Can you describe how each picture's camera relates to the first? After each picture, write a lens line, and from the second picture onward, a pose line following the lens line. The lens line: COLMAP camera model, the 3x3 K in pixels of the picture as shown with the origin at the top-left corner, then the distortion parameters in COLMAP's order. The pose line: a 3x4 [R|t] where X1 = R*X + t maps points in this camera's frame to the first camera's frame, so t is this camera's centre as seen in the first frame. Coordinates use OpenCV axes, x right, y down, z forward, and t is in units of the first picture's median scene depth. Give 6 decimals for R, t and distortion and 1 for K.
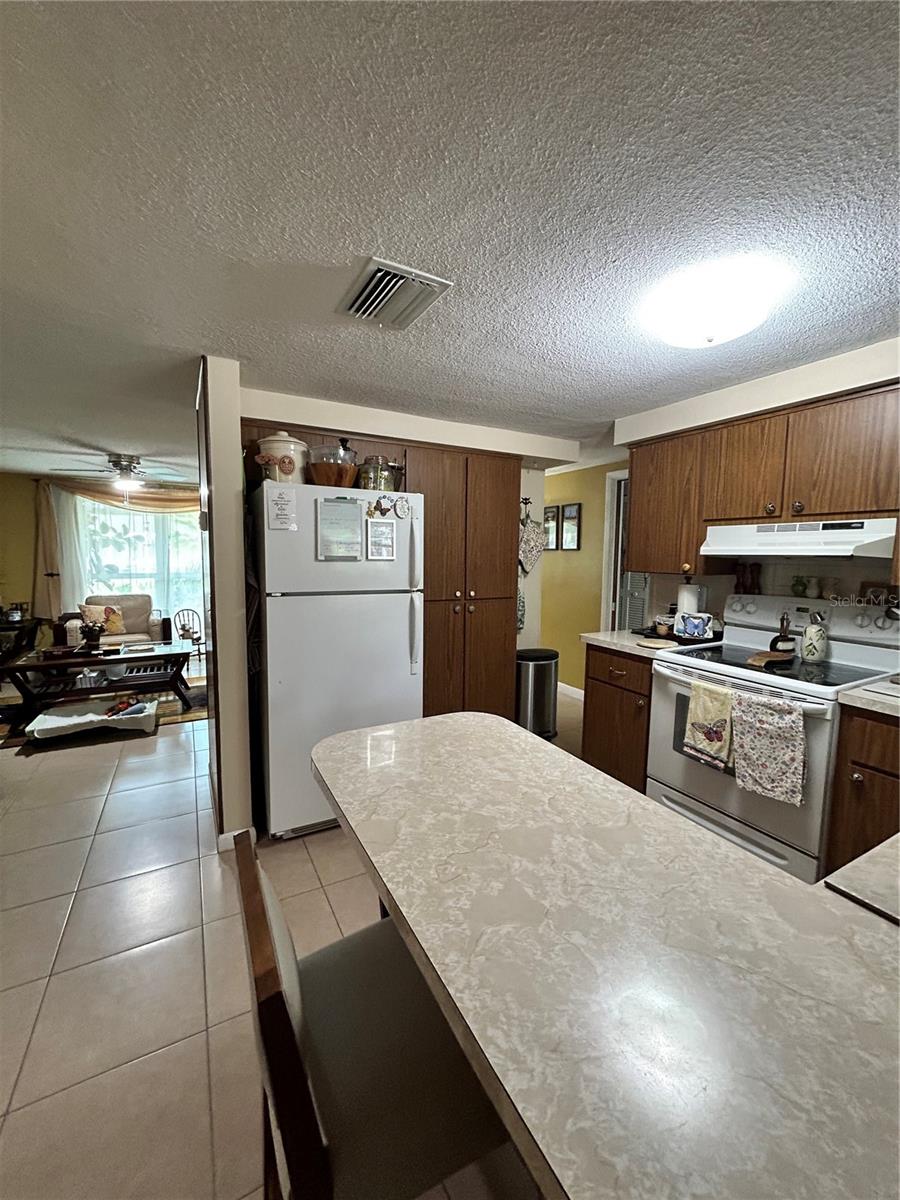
lens RADIAL K [[480.0, 0, 450.9], [0, 480.0, 597.4], [0, 0, 1]] dist [-0.002554, 0.000186]
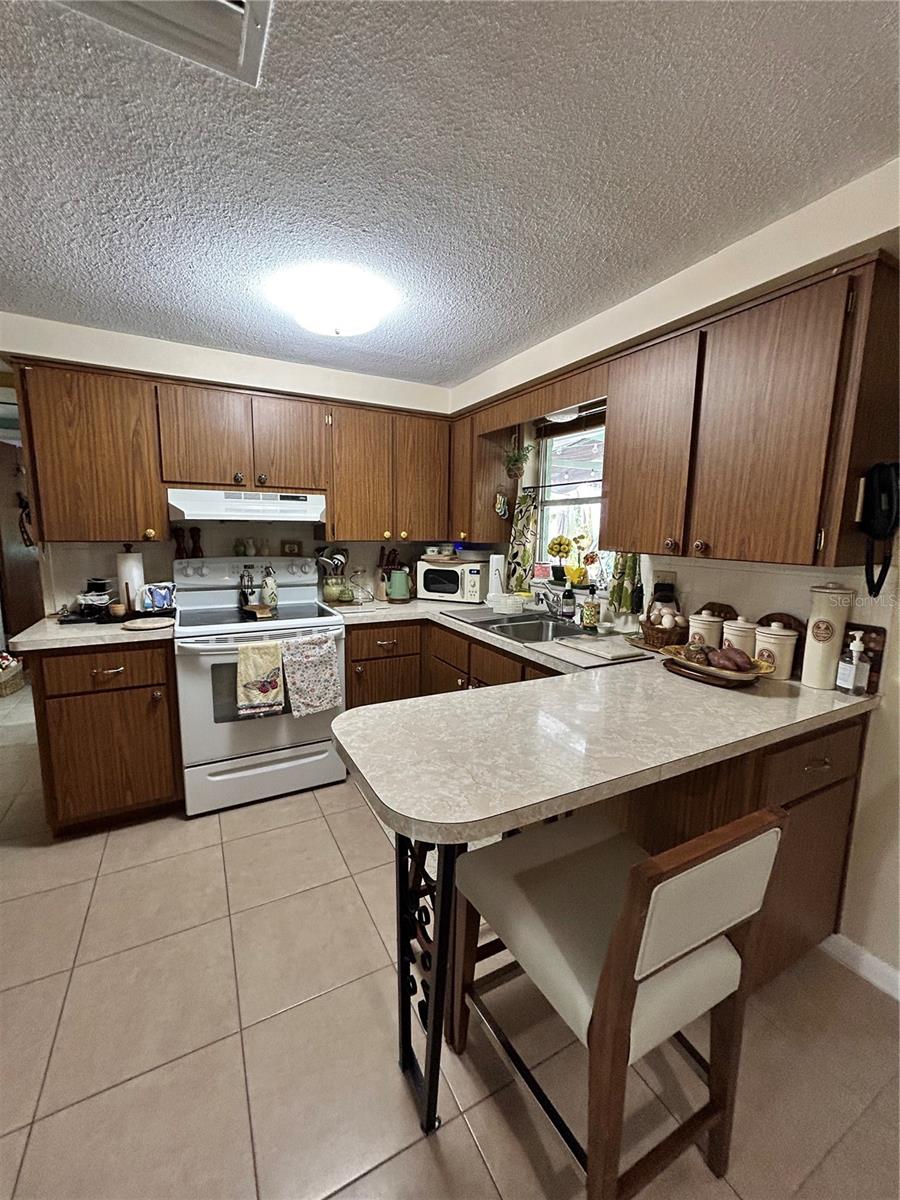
lens RADIAL K [[480.0, 0, 450.9], [0, 480.0, 597.4], [0, 0, 1]] dist [-0.002554, 0.000186]
pose [[0.010785, -0.156074, 0.987686, -0.498078], [0.080069, 0.984707, 0.154729, -0.048198], [-0.996731, 0.077414, 0.023117, 0.542600]]
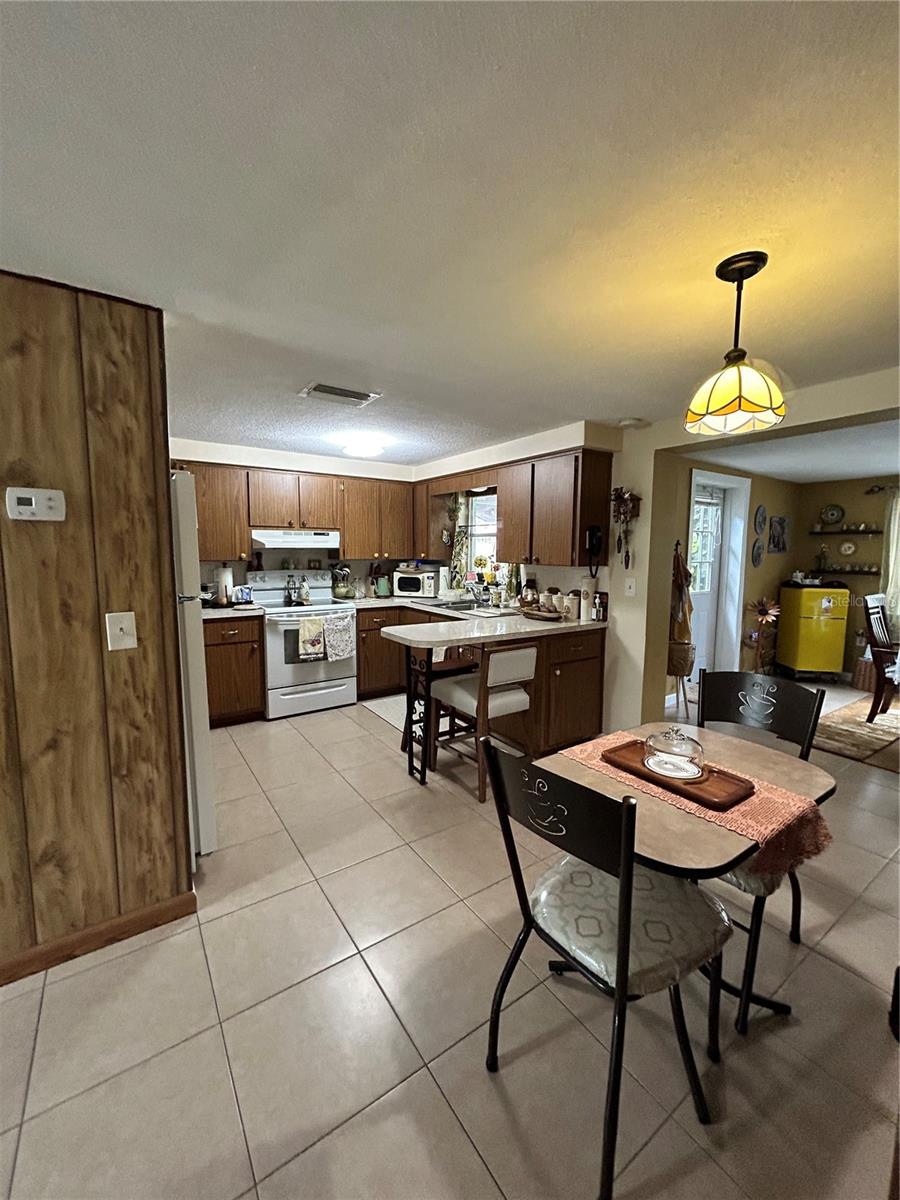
lens RADIAL K [[480.0, 0, 450.9], [0, 480.0, 597.4], [0, 0, 1]] dist [-0.002554, 0.000186]
pose [[-0.099820, -0.115420, 0.988289, -1.376024], [0.086139, 0.988518, 0.124147, -0.081206], [-0.991270, 0.097523, -0.088731, 0.616488]]
